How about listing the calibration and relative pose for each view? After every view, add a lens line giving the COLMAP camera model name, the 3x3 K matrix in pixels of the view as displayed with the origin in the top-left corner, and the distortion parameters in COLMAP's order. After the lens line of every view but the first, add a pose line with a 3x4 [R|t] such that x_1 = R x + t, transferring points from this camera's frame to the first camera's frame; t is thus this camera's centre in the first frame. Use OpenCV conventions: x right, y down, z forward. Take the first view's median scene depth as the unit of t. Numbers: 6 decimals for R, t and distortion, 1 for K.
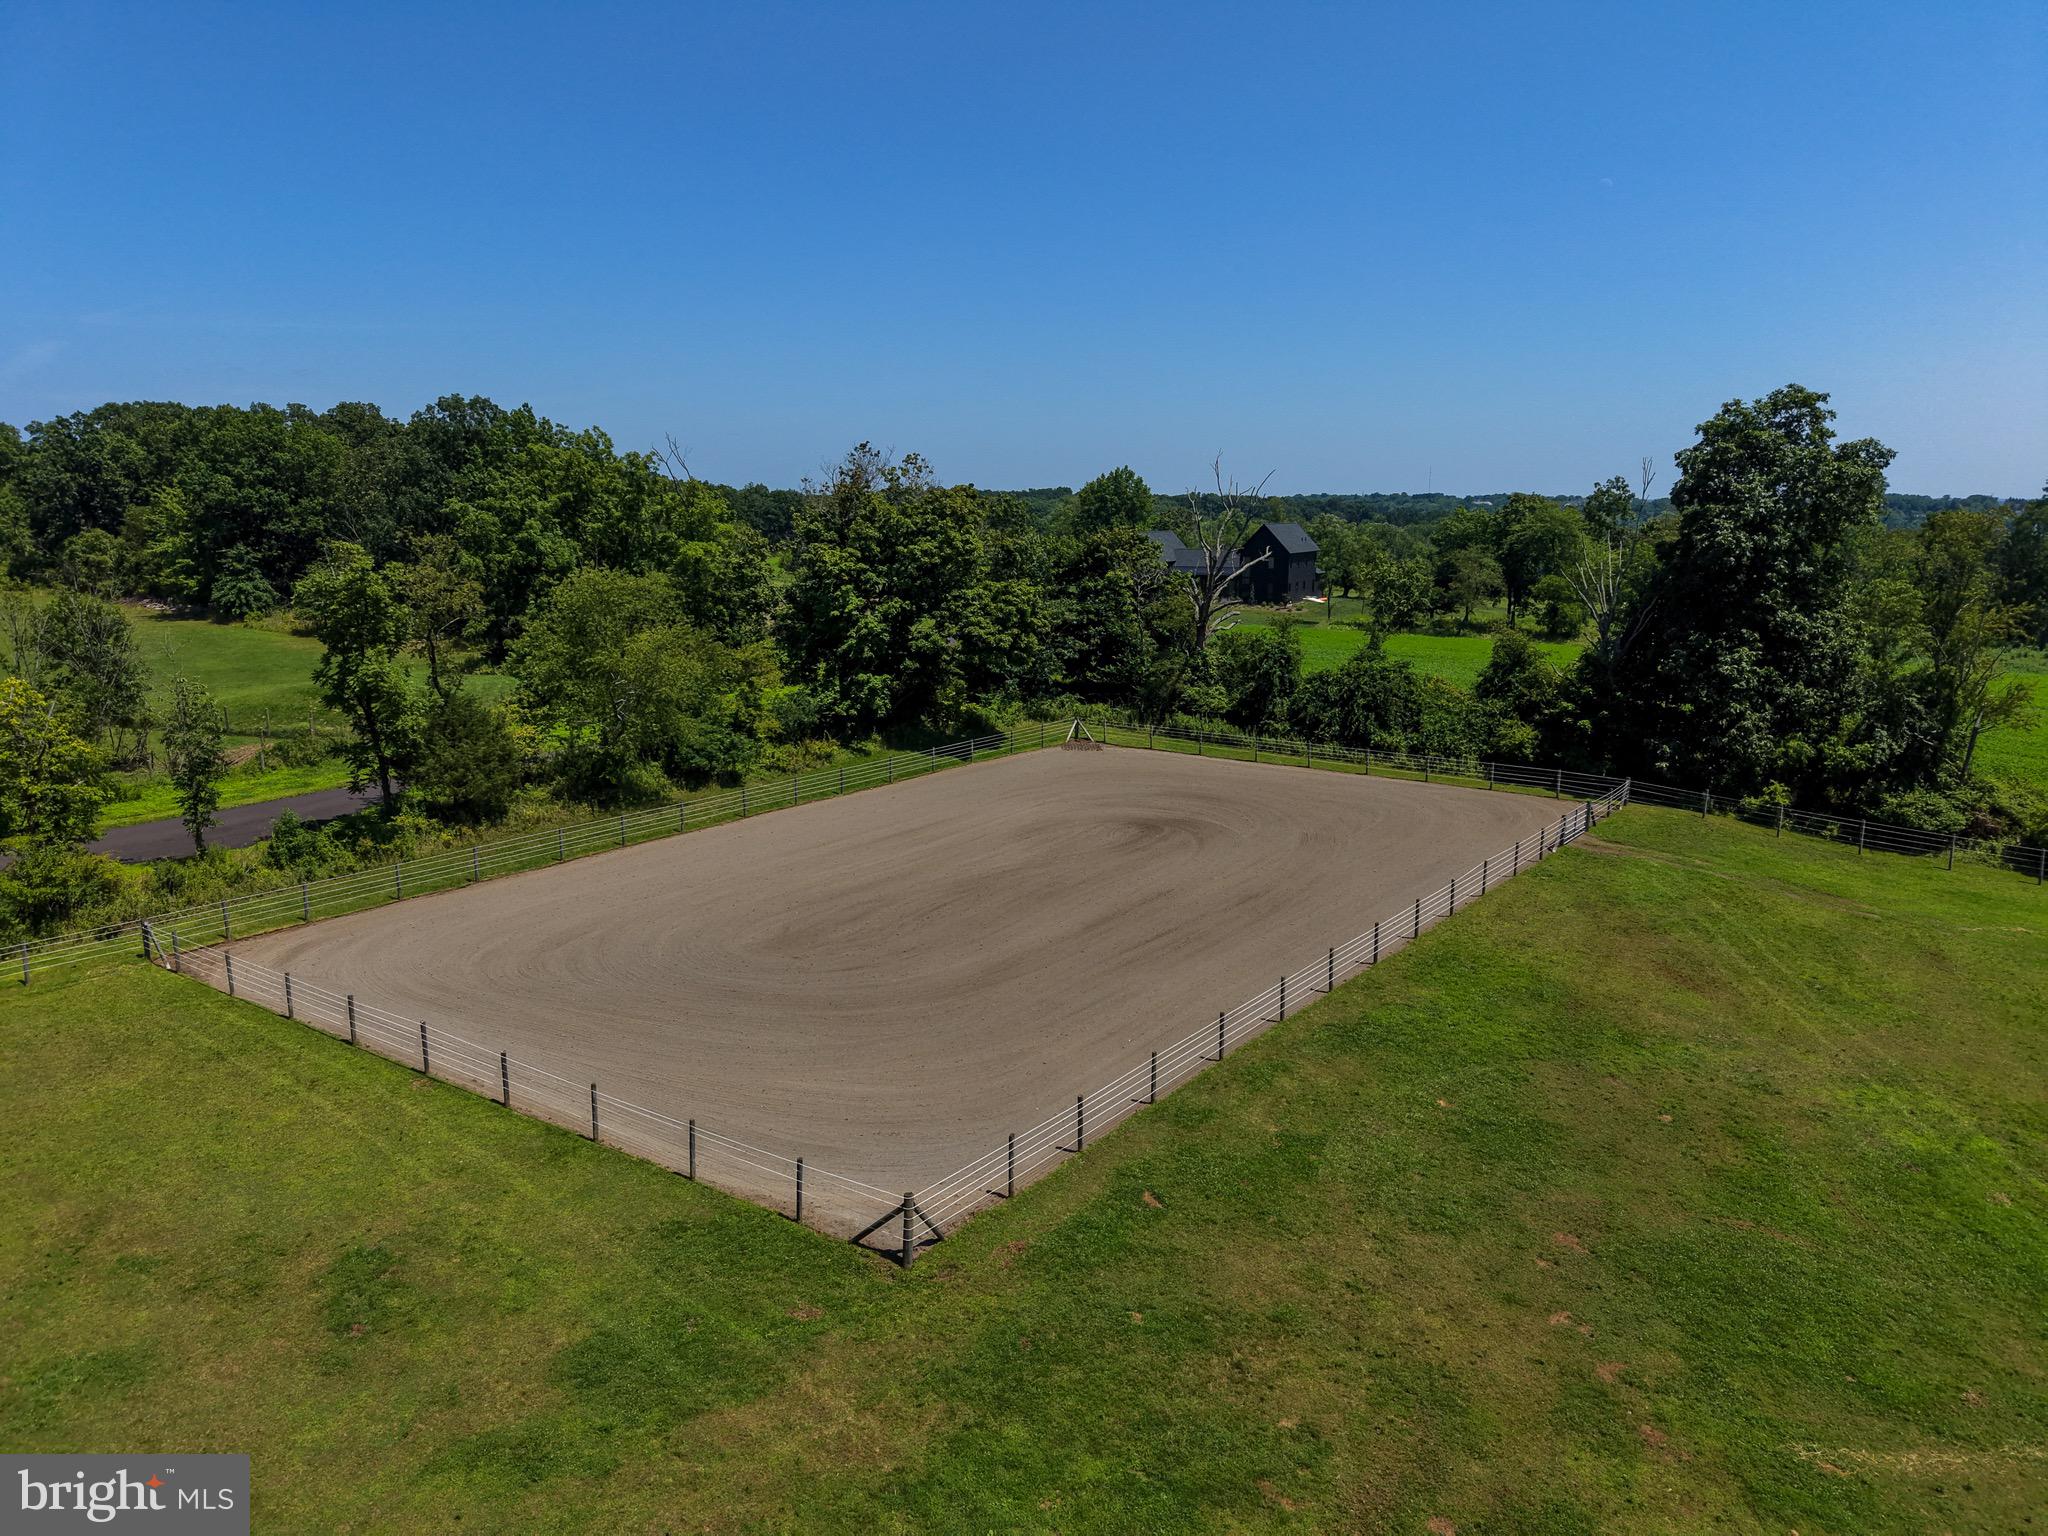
lens RADIAL K [[1423.2, 0, 1061.1], [0, 1423.2, 791.5], [0, 0, 1]] dist [0.031421, -0.031665]
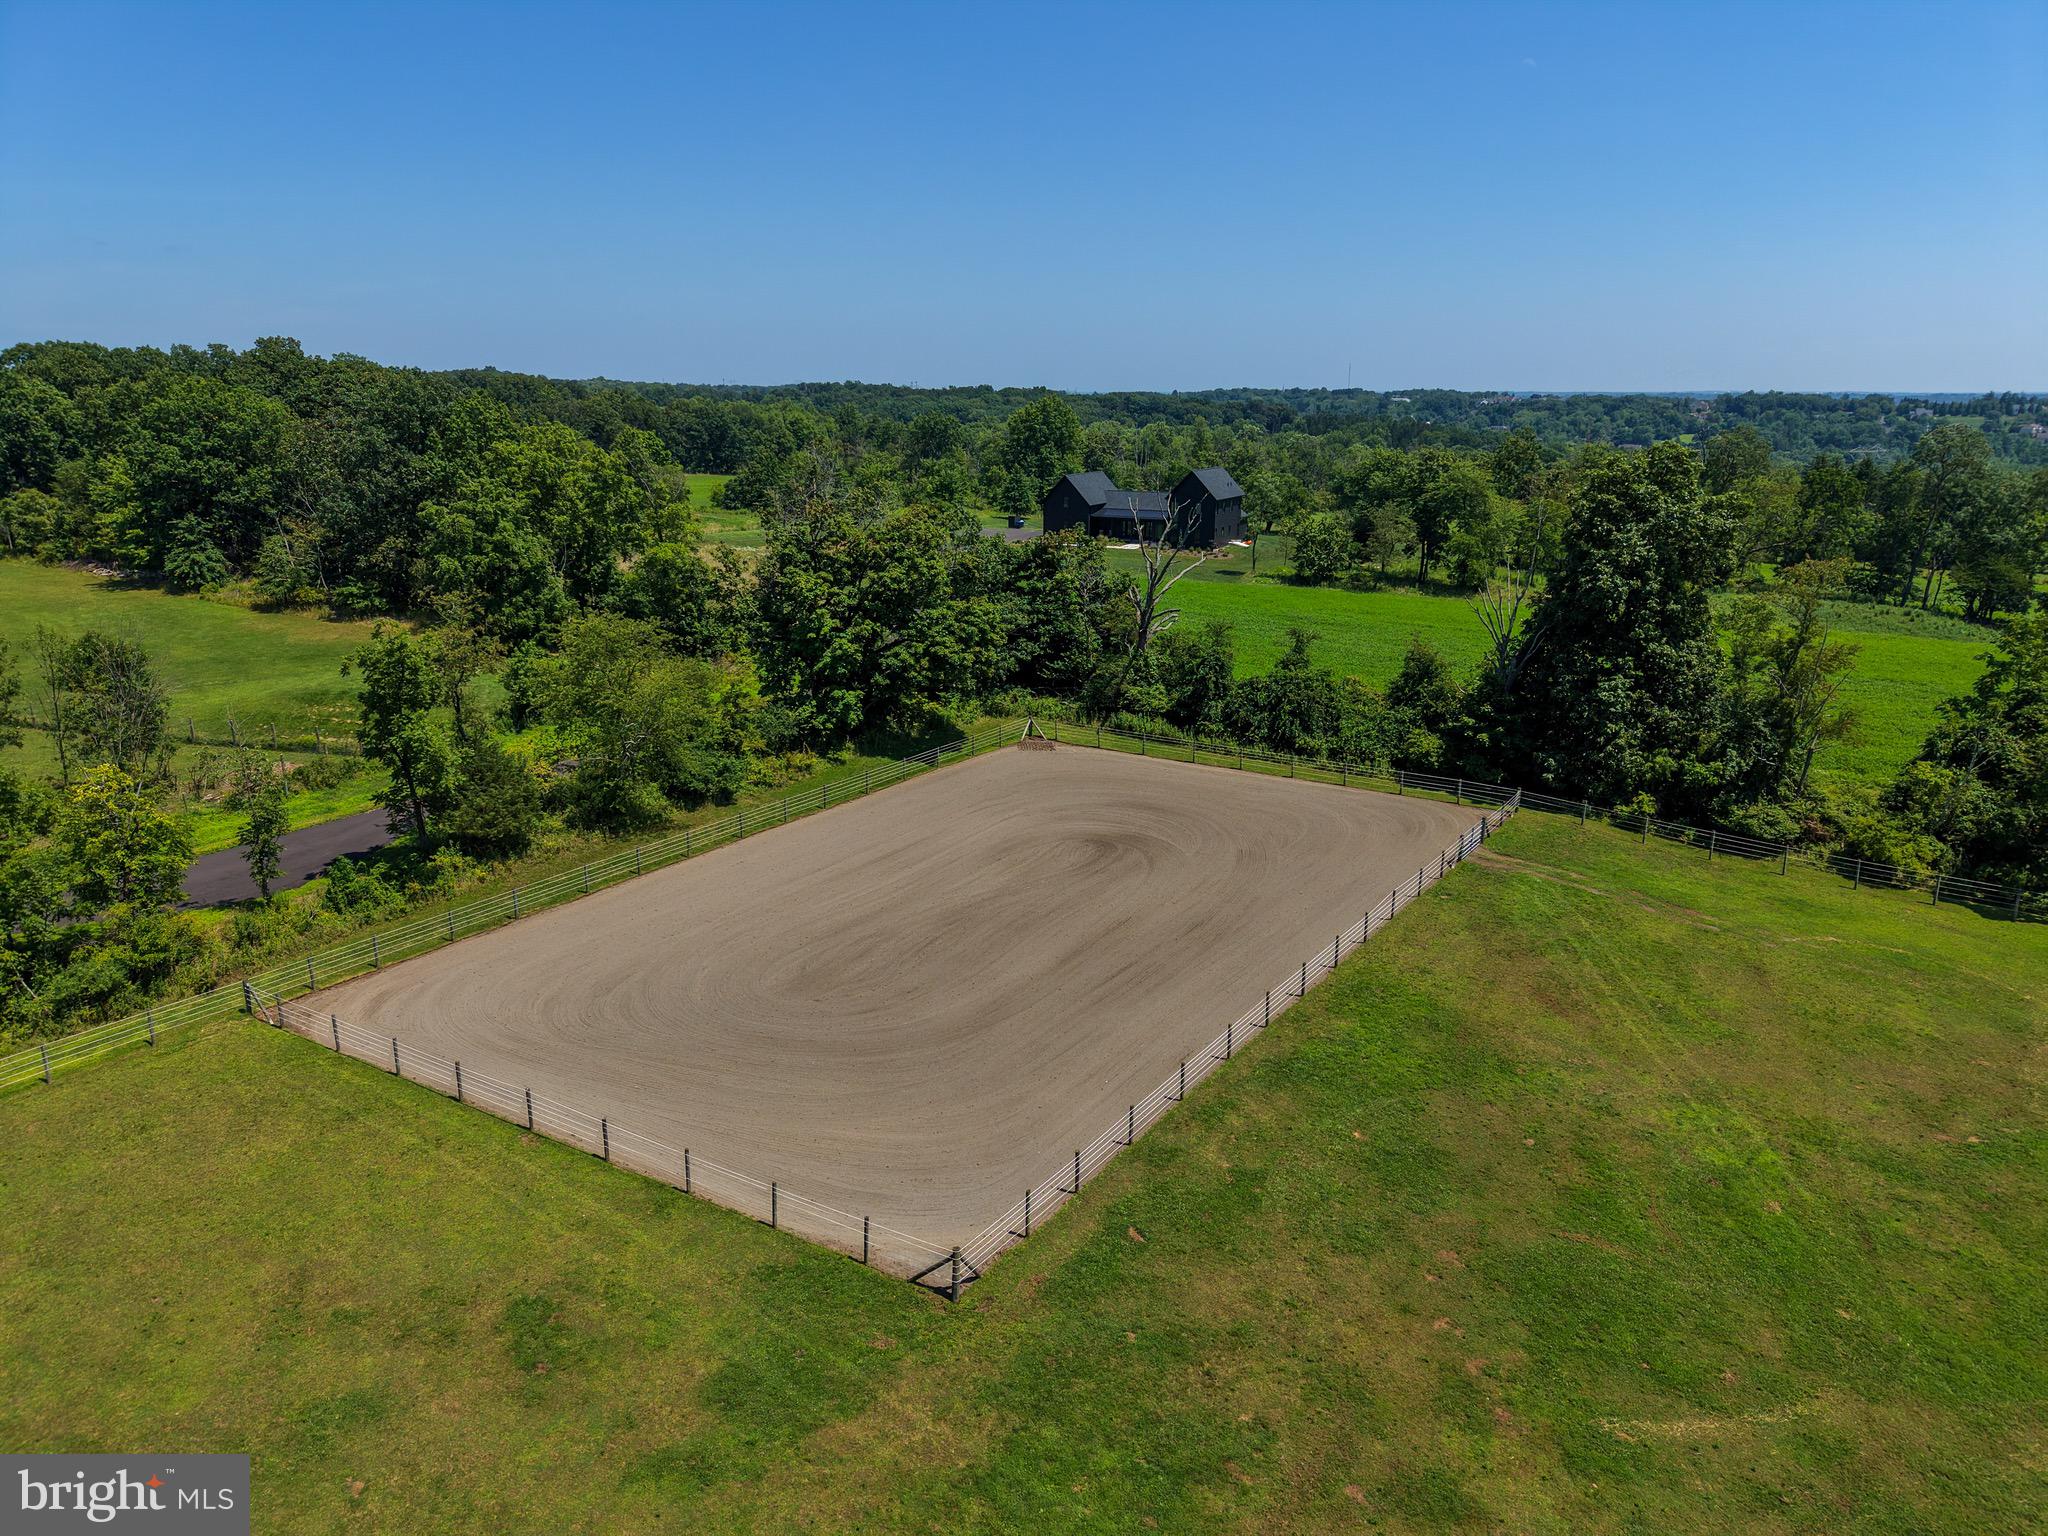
lens RADIAL K [[1425.6, 0, 1070.8], [0, 1425.6, 791.7], [0, 0, 1]] dist [0.038141, -0.043648]
pose [[0.997997, -0.010536, 0.062382, -0.046988], [0.005632, 0.996917, 0.078266, -0.141260], [-0.063014, -0.077758, 0.994979, -0.168124]]
